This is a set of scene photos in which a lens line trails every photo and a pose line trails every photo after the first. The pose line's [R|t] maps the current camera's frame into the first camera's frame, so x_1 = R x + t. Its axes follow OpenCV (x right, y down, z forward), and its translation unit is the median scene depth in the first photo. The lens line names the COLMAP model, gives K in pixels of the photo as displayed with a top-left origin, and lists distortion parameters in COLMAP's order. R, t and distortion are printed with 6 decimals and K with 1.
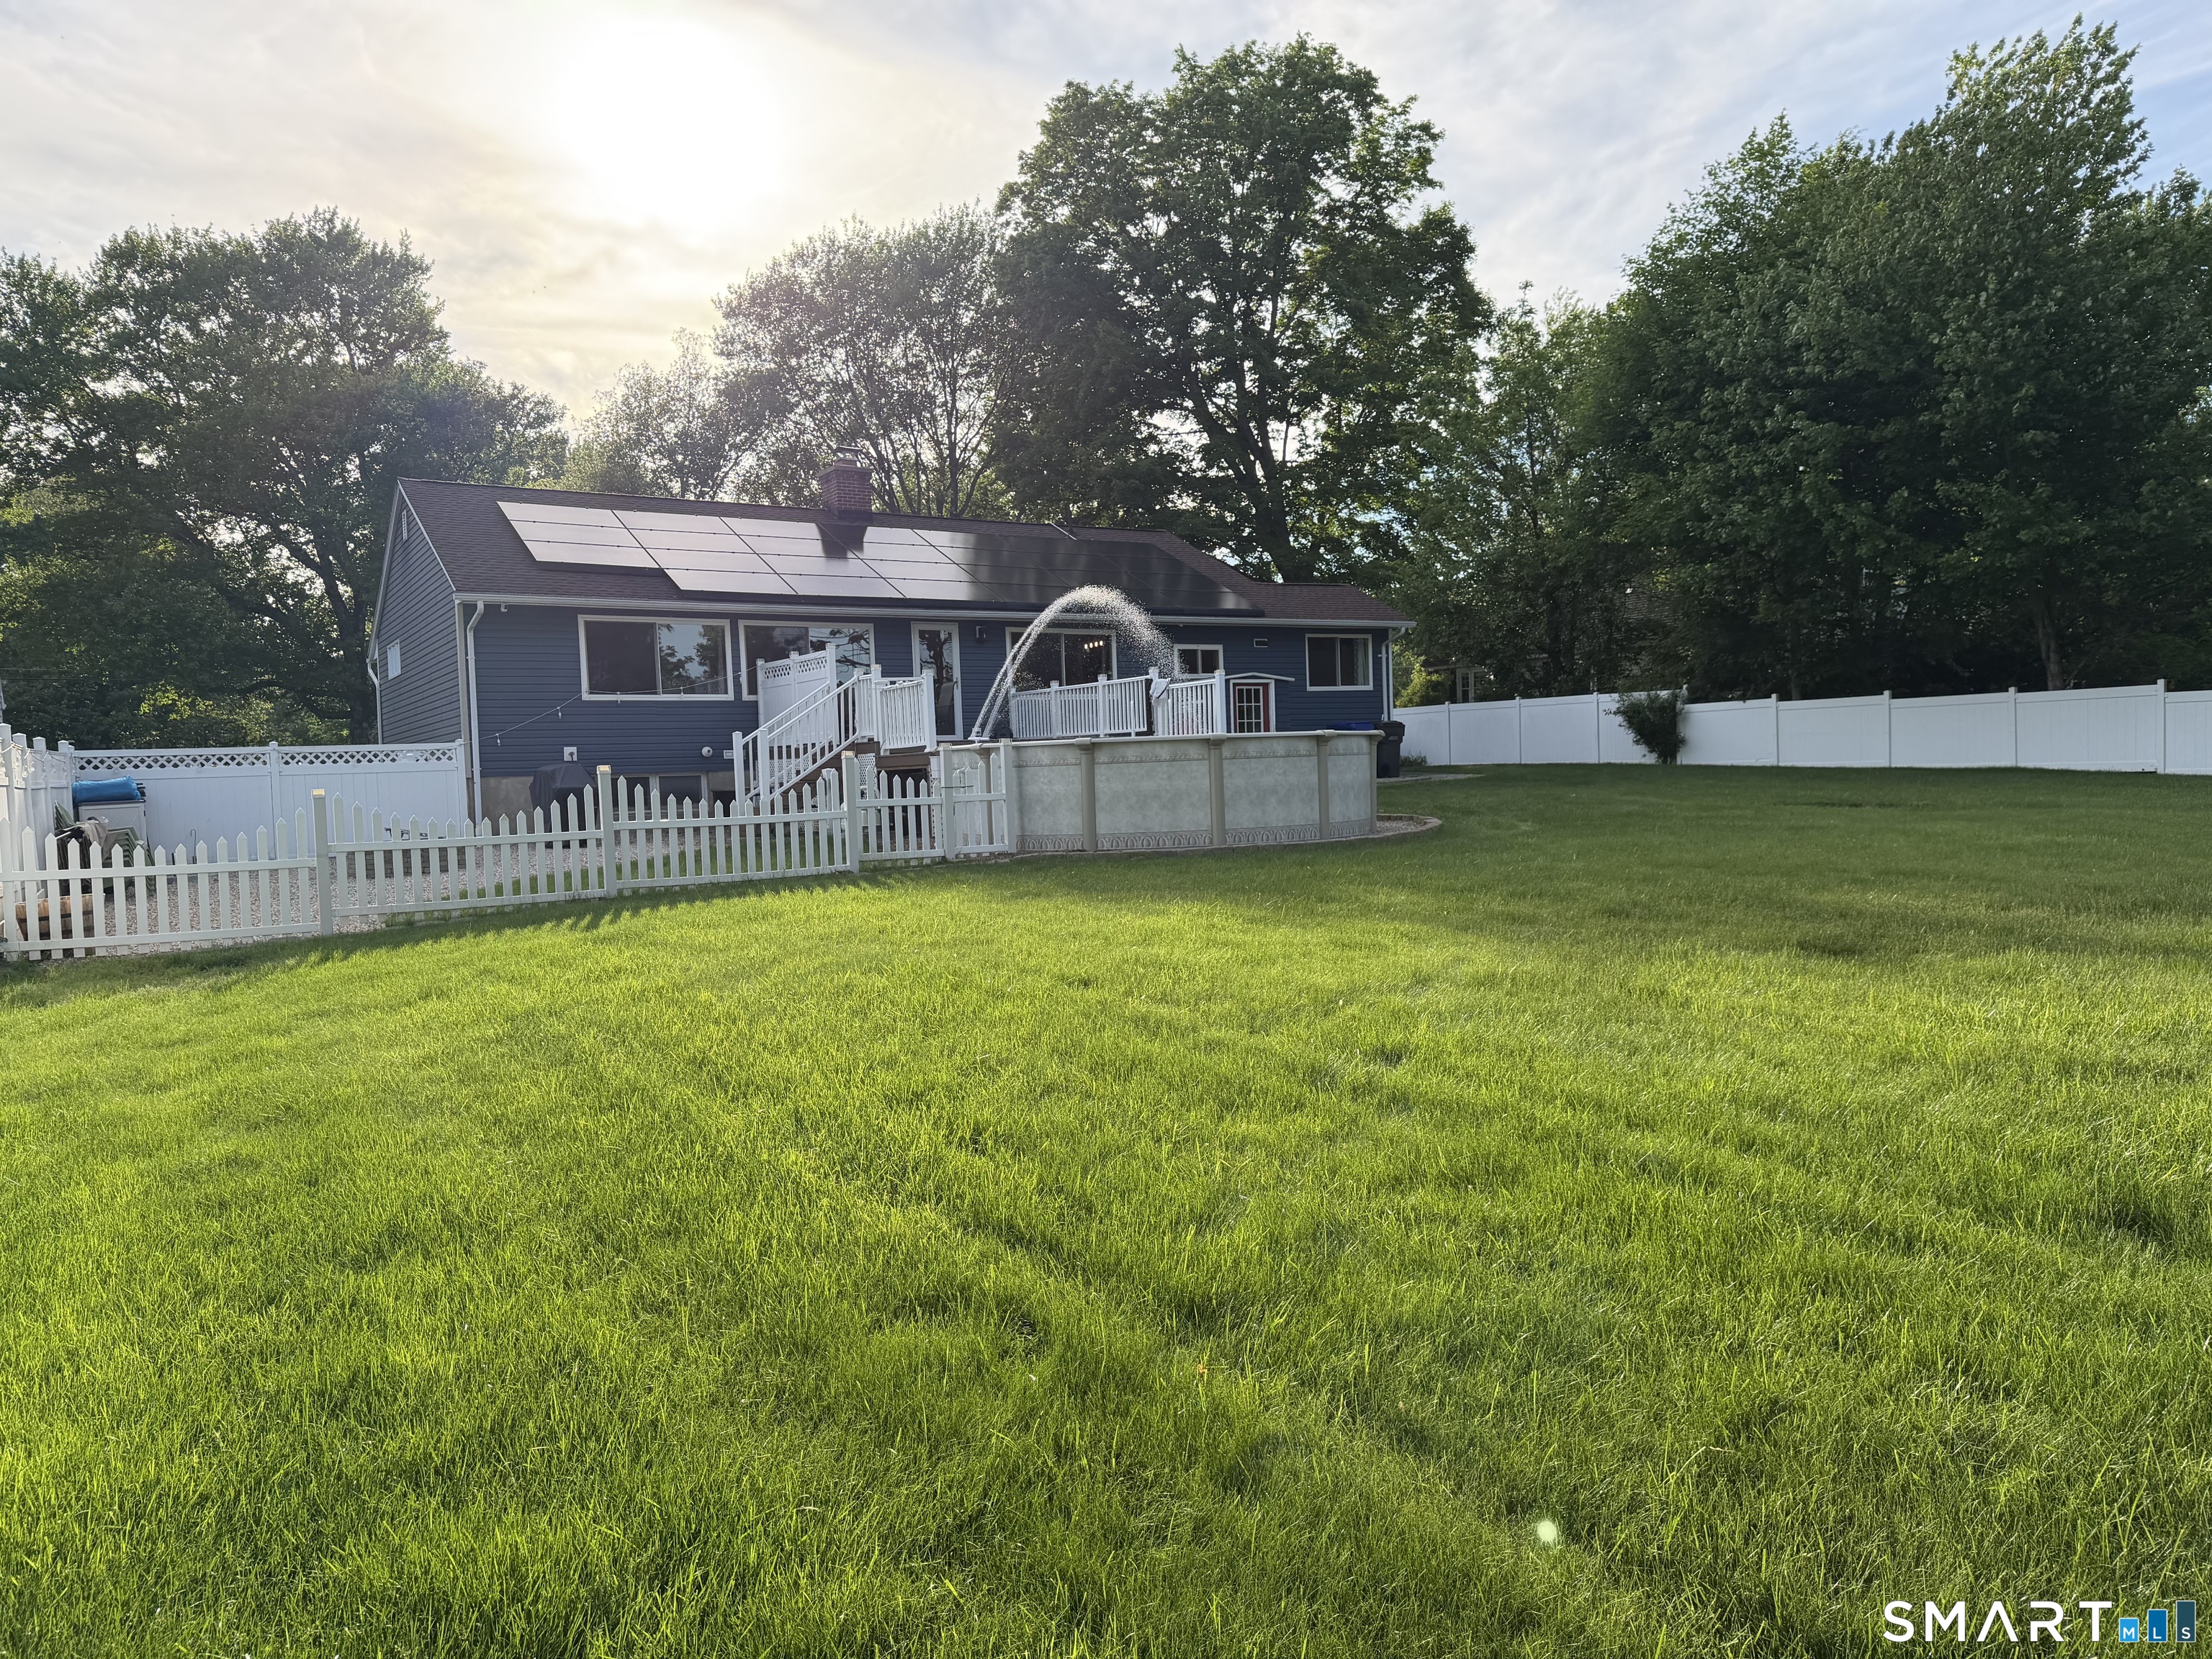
lens RADIAL K [[1522.2, 0, 1106.0], [0, 1522.2, 829.5], [0, 0, 1]] dist [0.108731, -0.153839]
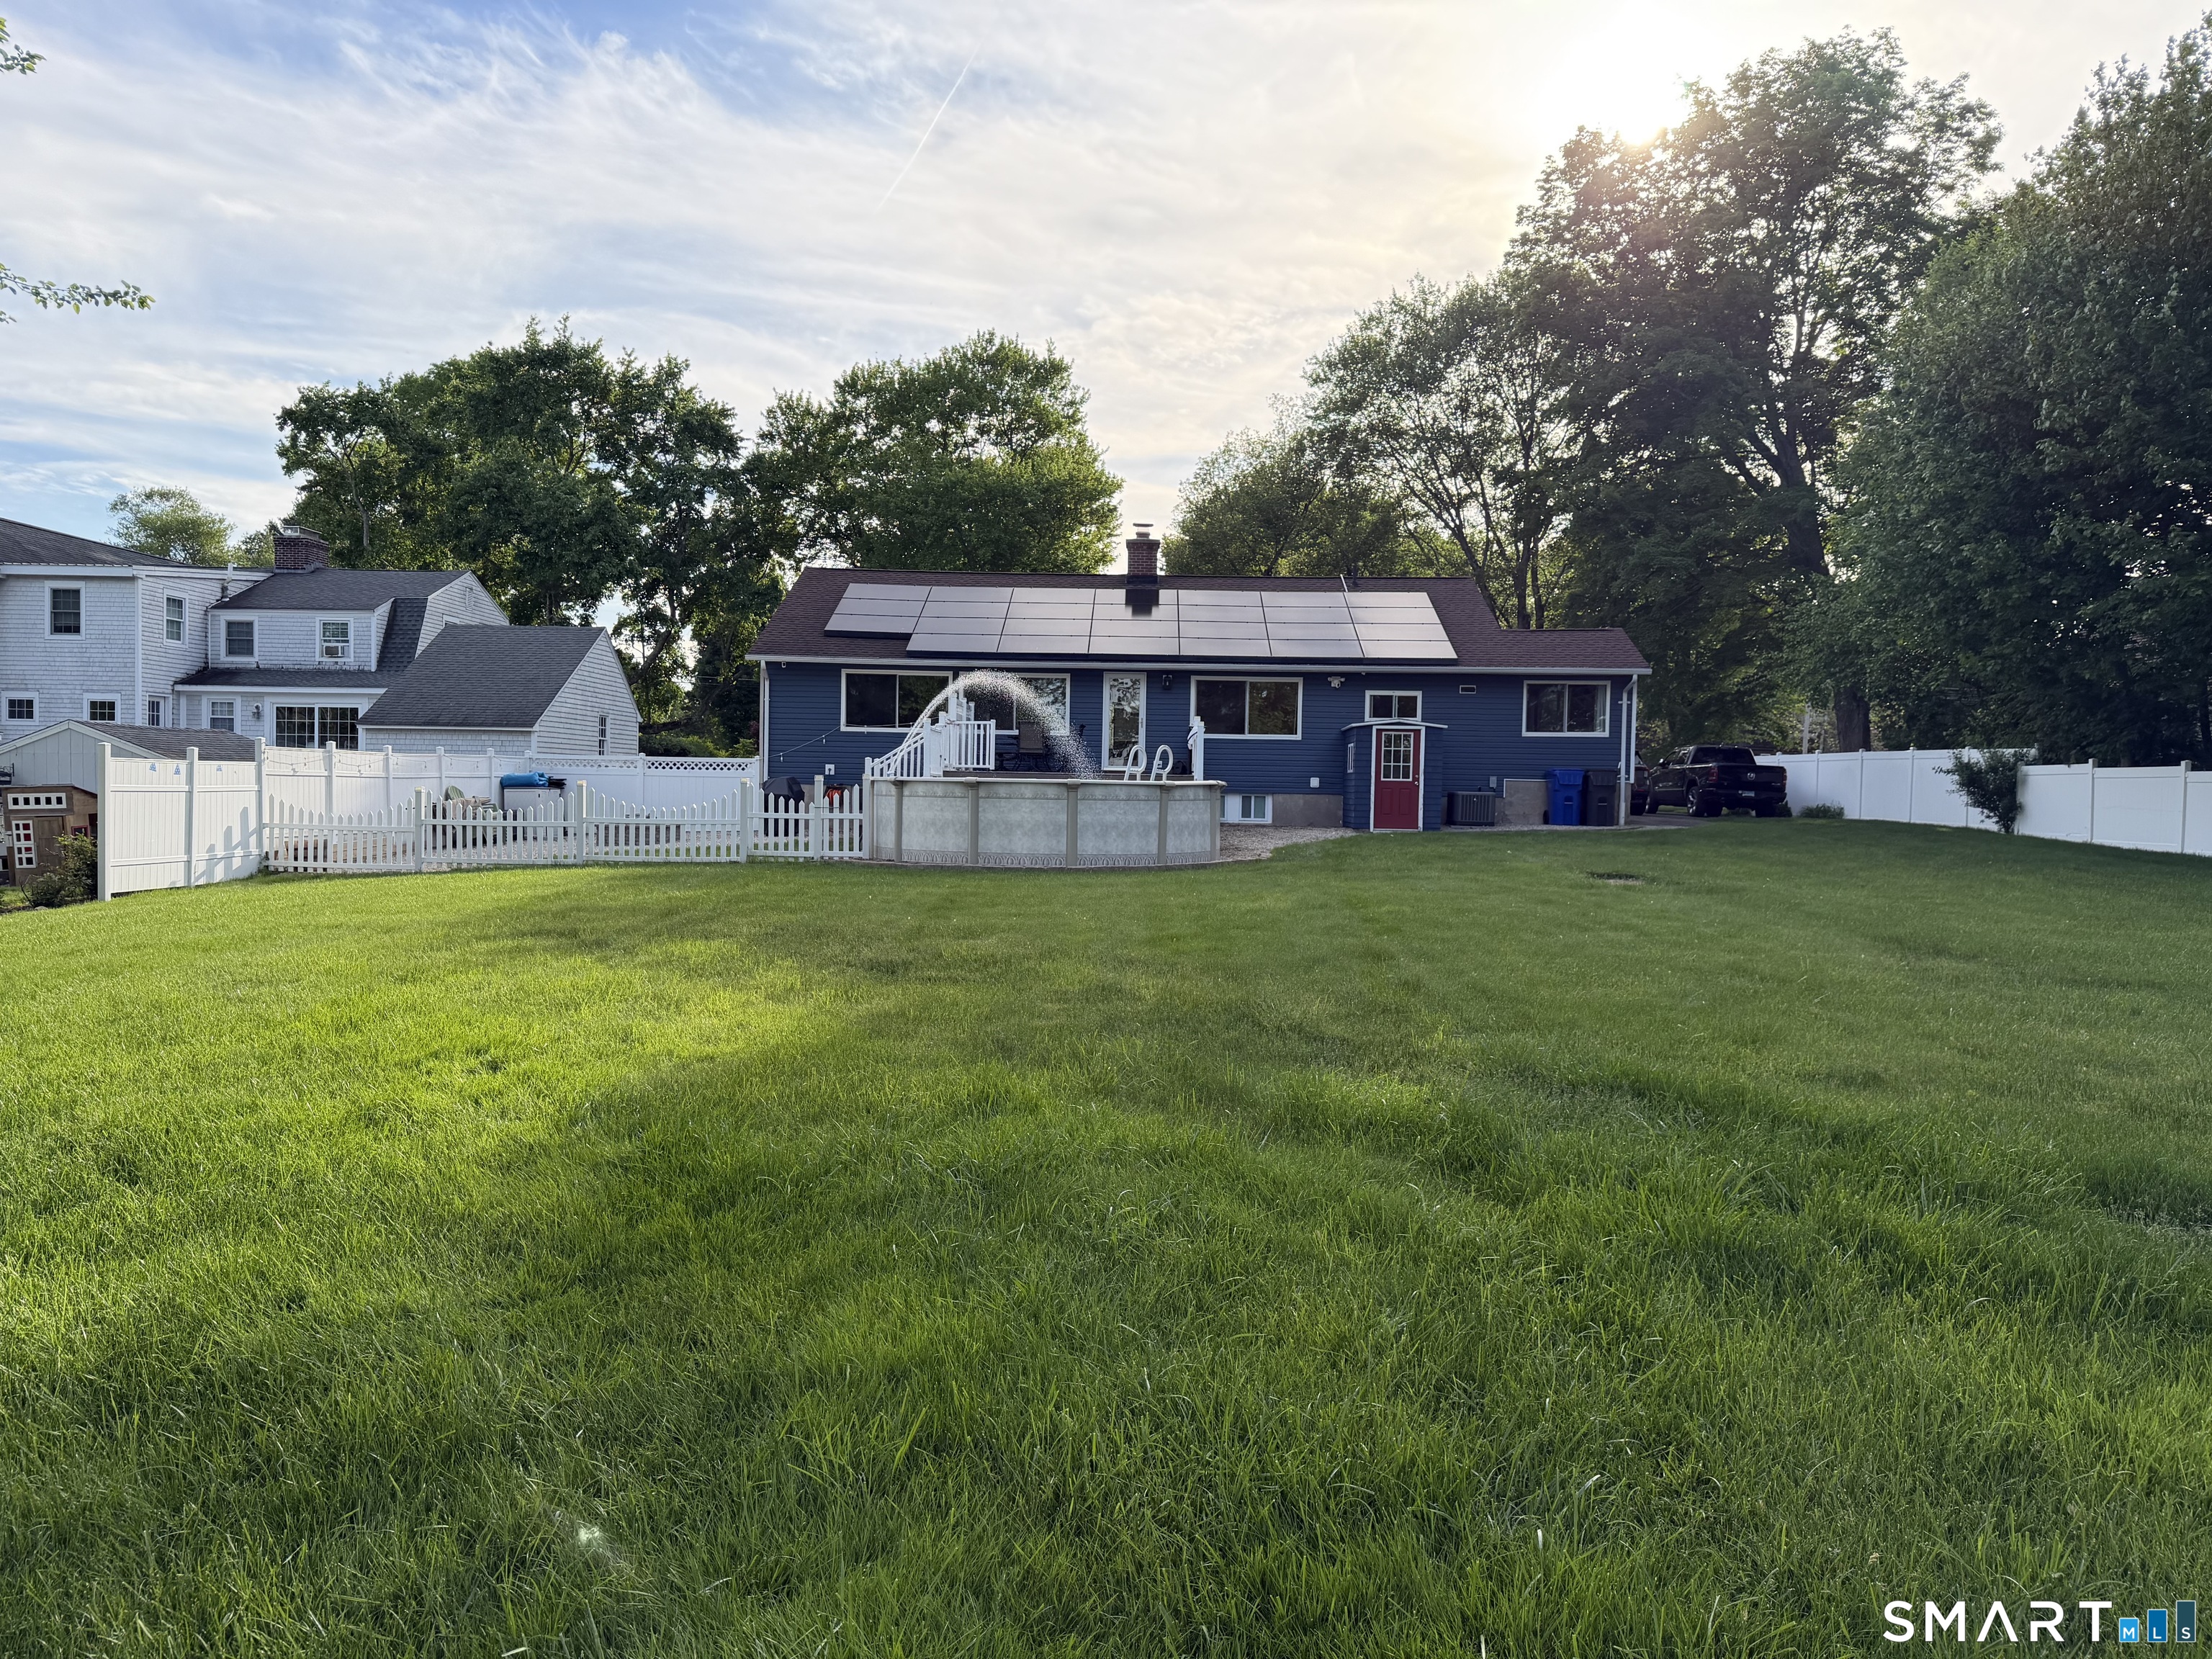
lens RADIAL K [[1522.2, 0, 1106.0], [0, 1522.2, 829.5], [0, 0, 1]] dist [0.108731, -0.153839]
pose [[0.838096, 0.065275, -0.541603, 0.442778], [-0.068883, 0.997532, 0.013633, -0.022811], [0.541156, 0.025881, 0.840524, -0.011271]]
